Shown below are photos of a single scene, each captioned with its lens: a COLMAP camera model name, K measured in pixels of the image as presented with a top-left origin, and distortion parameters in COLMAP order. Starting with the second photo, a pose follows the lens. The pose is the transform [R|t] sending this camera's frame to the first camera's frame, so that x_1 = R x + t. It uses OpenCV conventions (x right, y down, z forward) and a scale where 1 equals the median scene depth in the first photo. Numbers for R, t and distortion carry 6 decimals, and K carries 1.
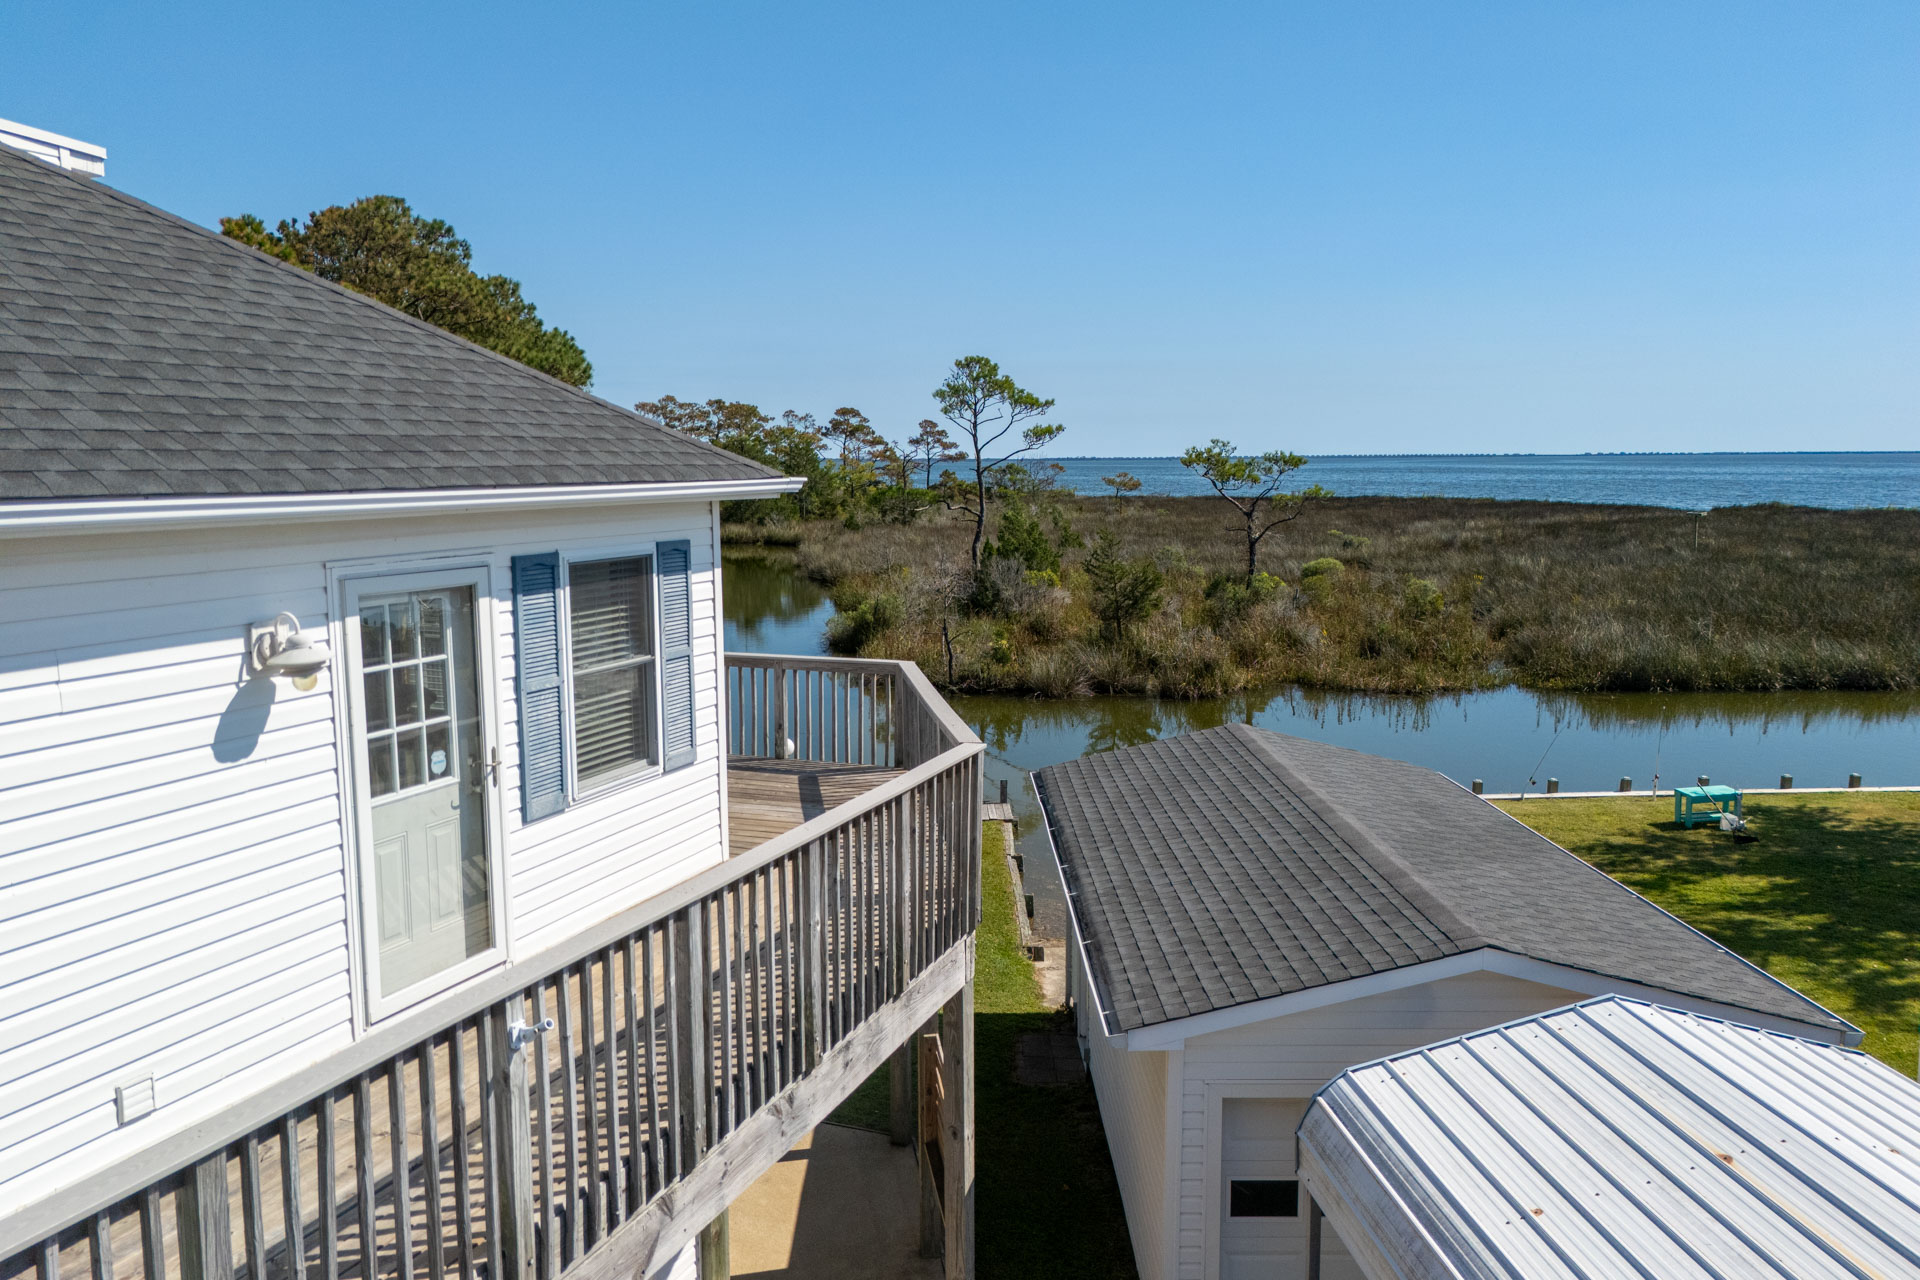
lens RADIAL K [[1415.5, 0, 950.0], [0, 1415.5, 643.8], [0, 0, 1]] dist [0.080763, -0.073646]
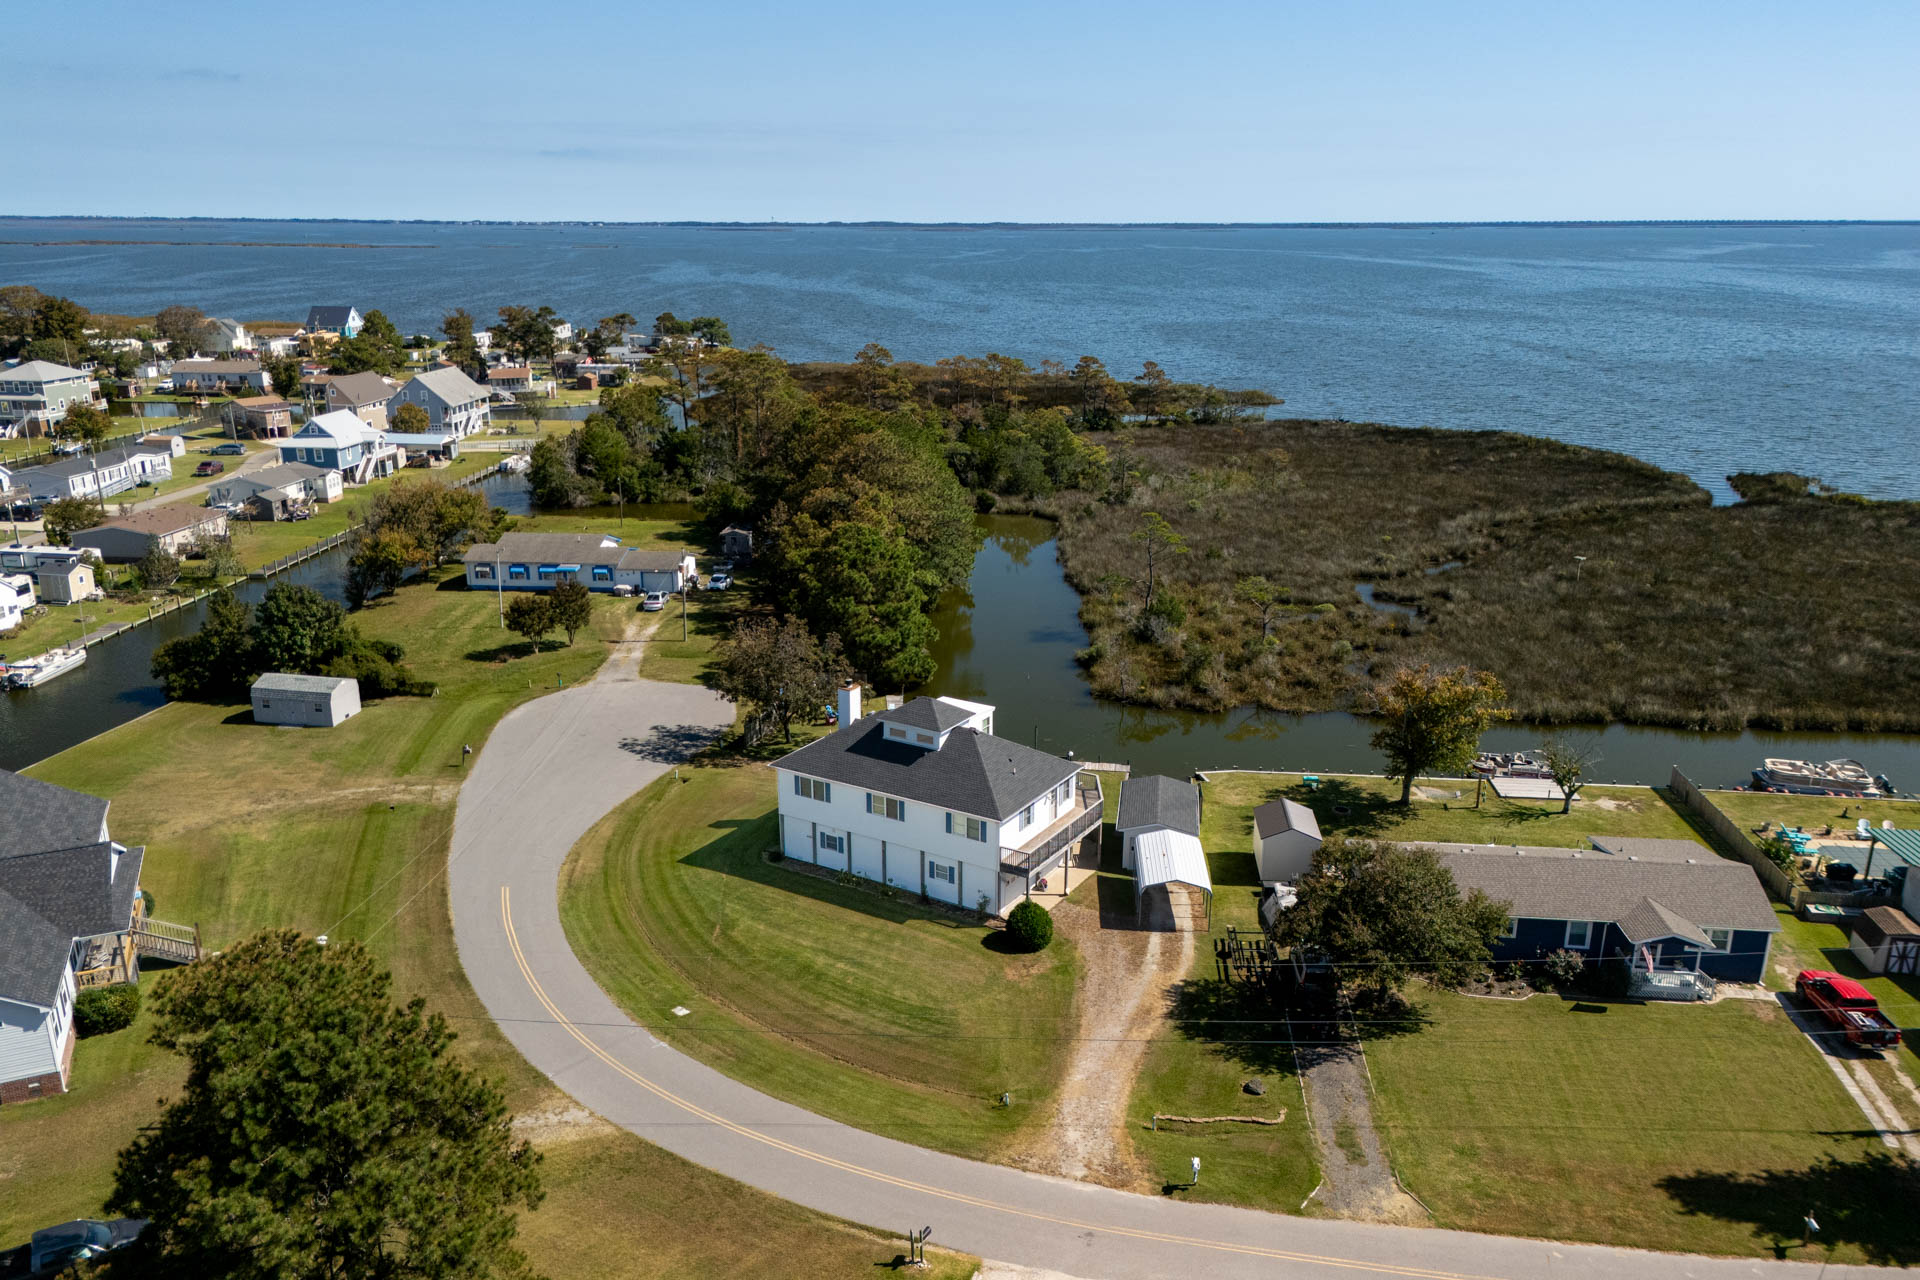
lens RADIAL K [[1415.5, 0, 950.0], [0, 1415.5, 643.8], [0, 0, 1]] dist [0.080763, -0.073646]
pose [[0.986829, 0.050447, -0.153699, 0.078706], [-0.026123, 0.987357, 0.156347, -0.455155], [0.159643, -0.150273, 0.975670, -1.559304]]
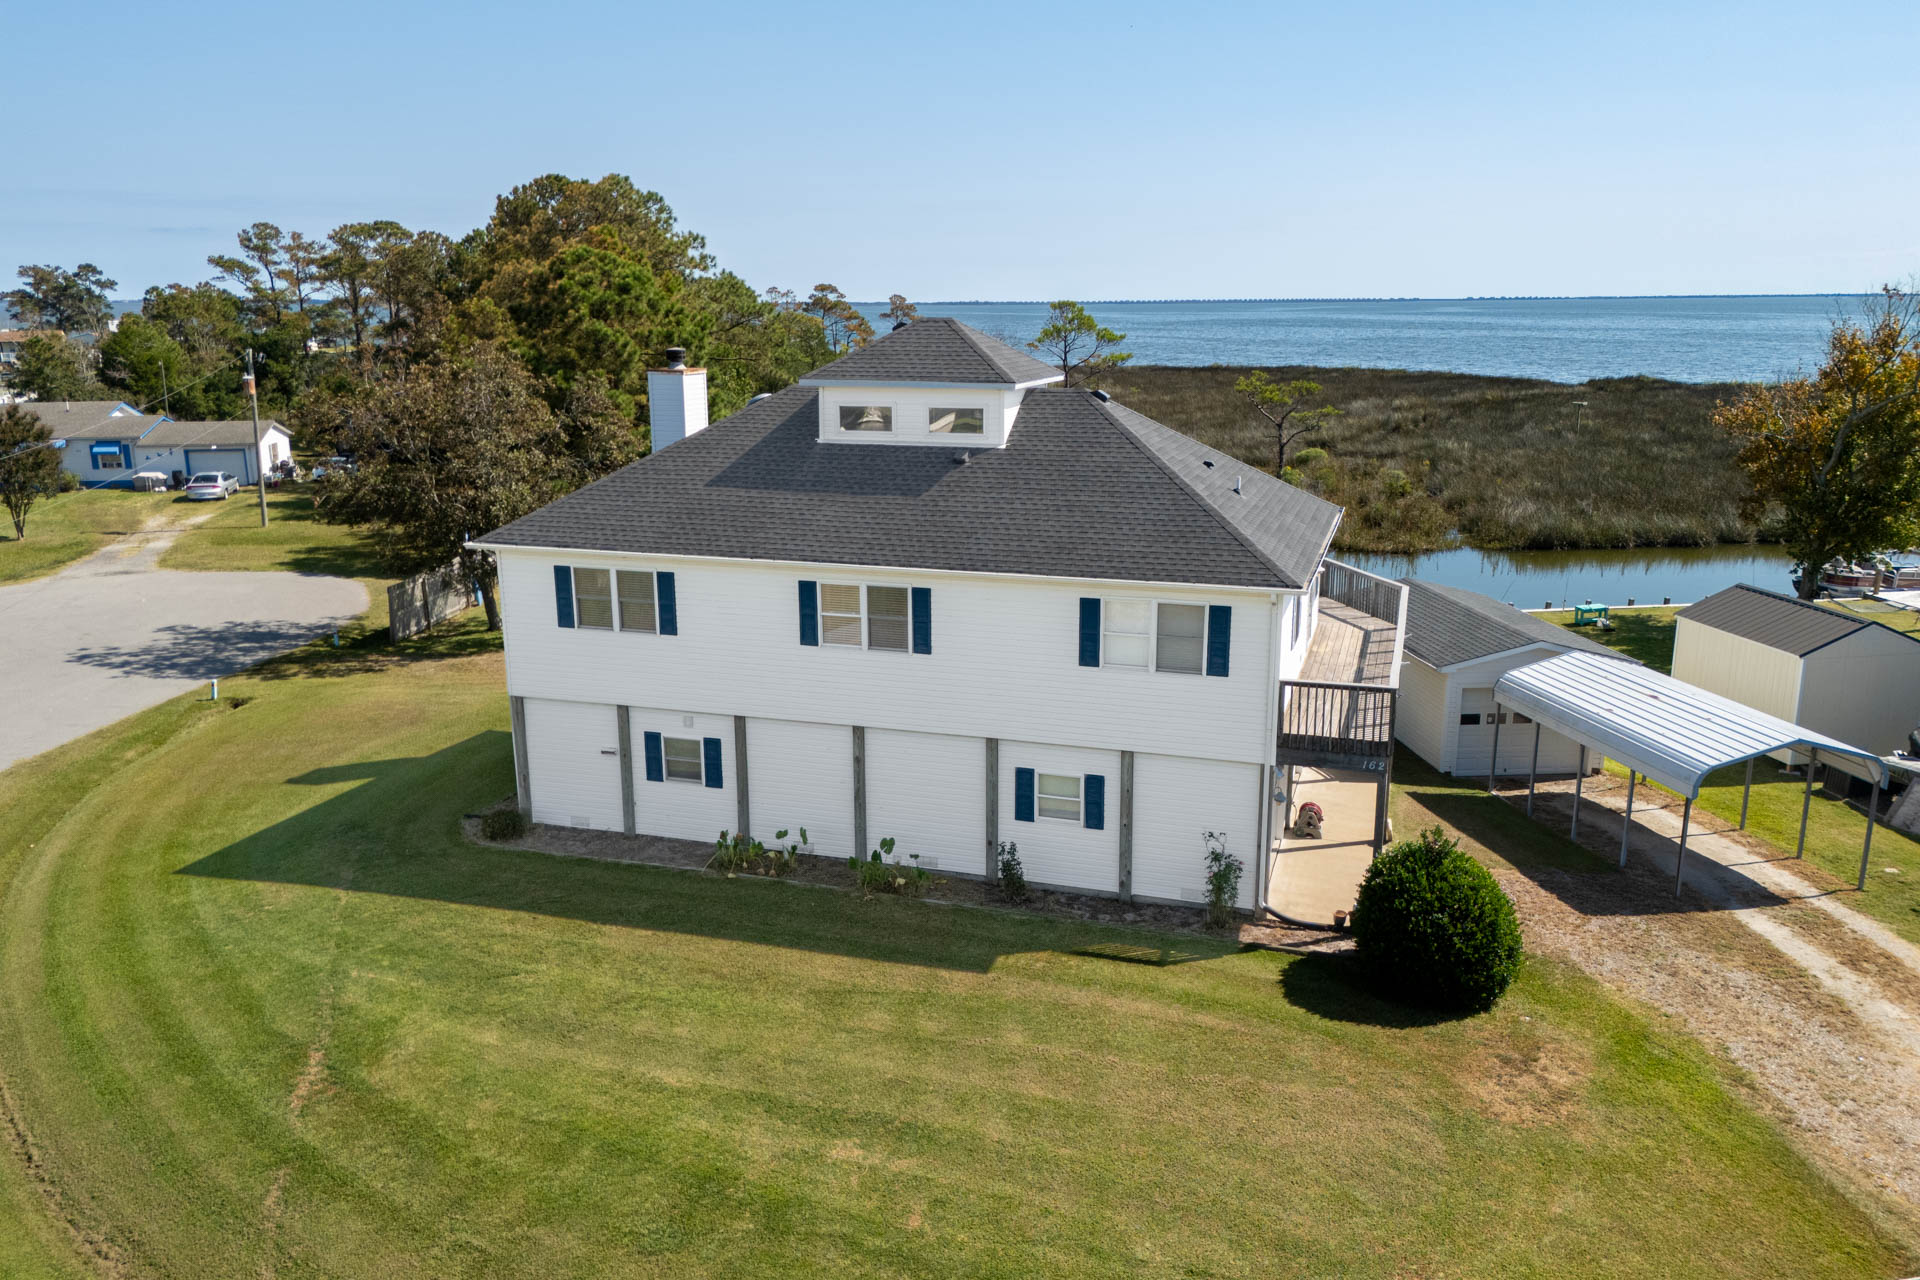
lens RADIAL K [[1415.5, 0, 950.0], [0, 1415.5, 643.8], [0, 0, 1]] dist [0.080763, -0.073646]
pose [[0.997087, -0.016741, 0.074412, -0.263719], [0.008773, 0.994311, 0.106155, -0.033381], [-0.075765, -0.105193, 0.991561, -0.470046]]
